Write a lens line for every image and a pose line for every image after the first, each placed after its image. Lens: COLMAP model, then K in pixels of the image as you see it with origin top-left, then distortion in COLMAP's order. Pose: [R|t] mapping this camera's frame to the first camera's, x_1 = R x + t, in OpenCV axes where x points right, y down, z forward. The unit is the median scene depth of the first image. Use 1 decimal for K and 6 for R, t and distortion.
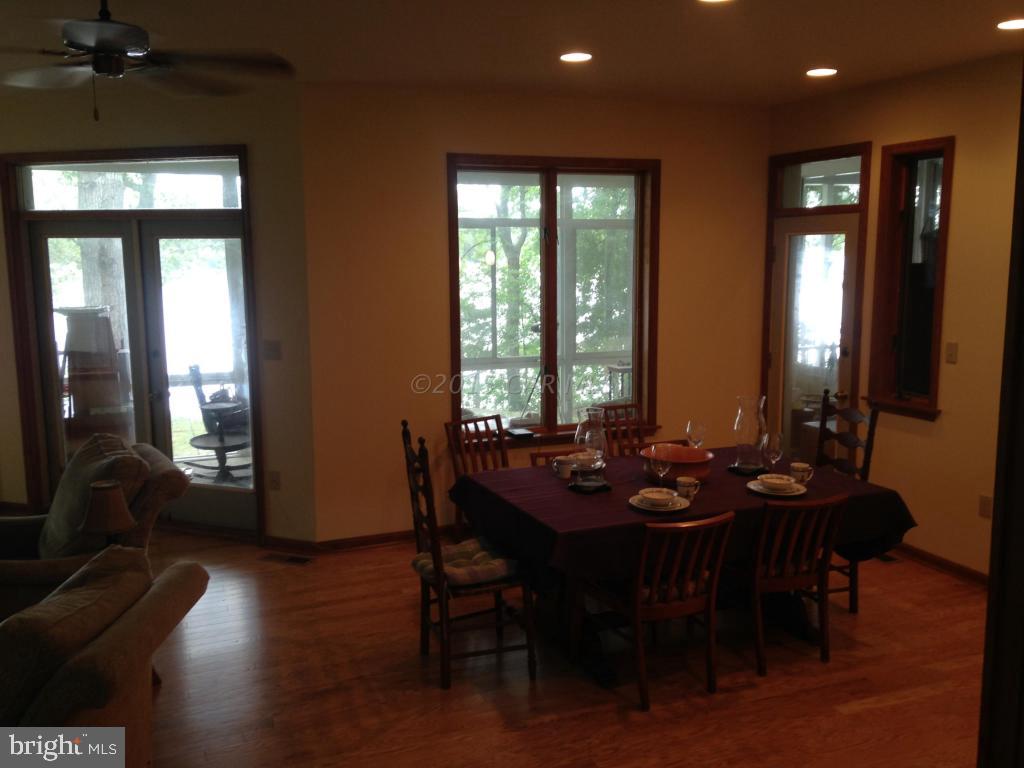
lens RADIAL K [[982.0, 0, 509.4], [0, 982.0, 389.2], [0, 0, 1]] dist [0.130270, -0.018159]
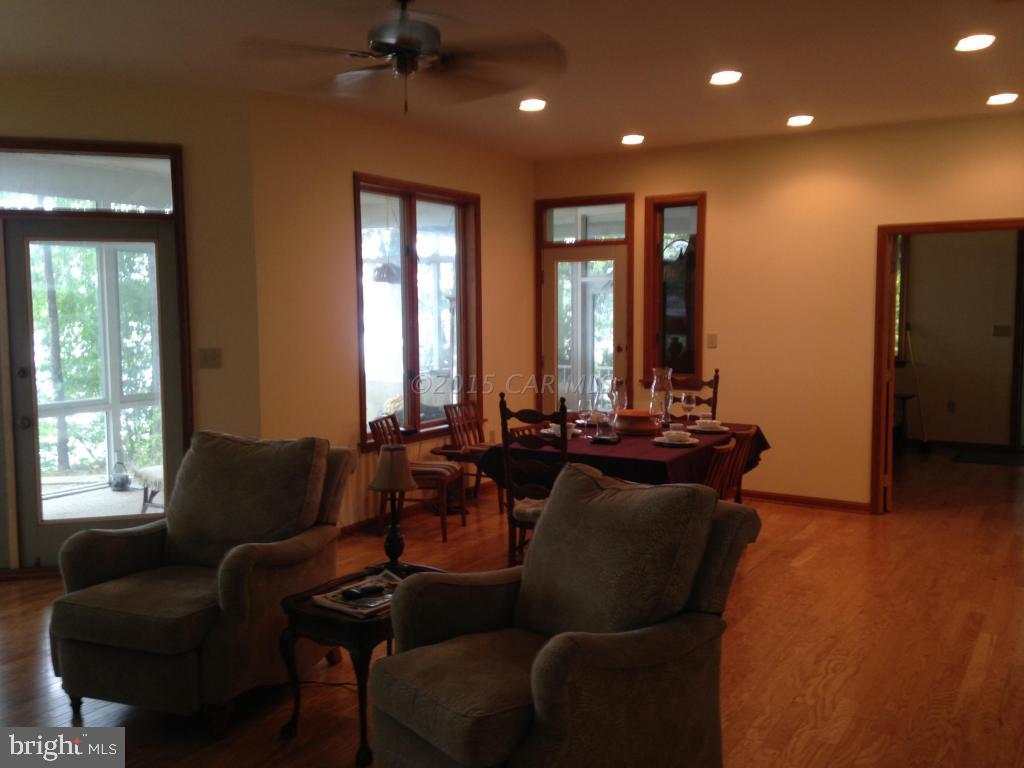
lens RADIAL K [[982.0, 0, 509.4], [0, 982.0, 389.2], [0, 0, 1]] dist [0.130270, -0.018159]
pose [[0.787692, -0.051065, 0.613949, -0.605397], [0.093662, 0.994901, -0.037418, 0.053635], [-0.608908, 0.086977, 0.788458, 0.058963]]
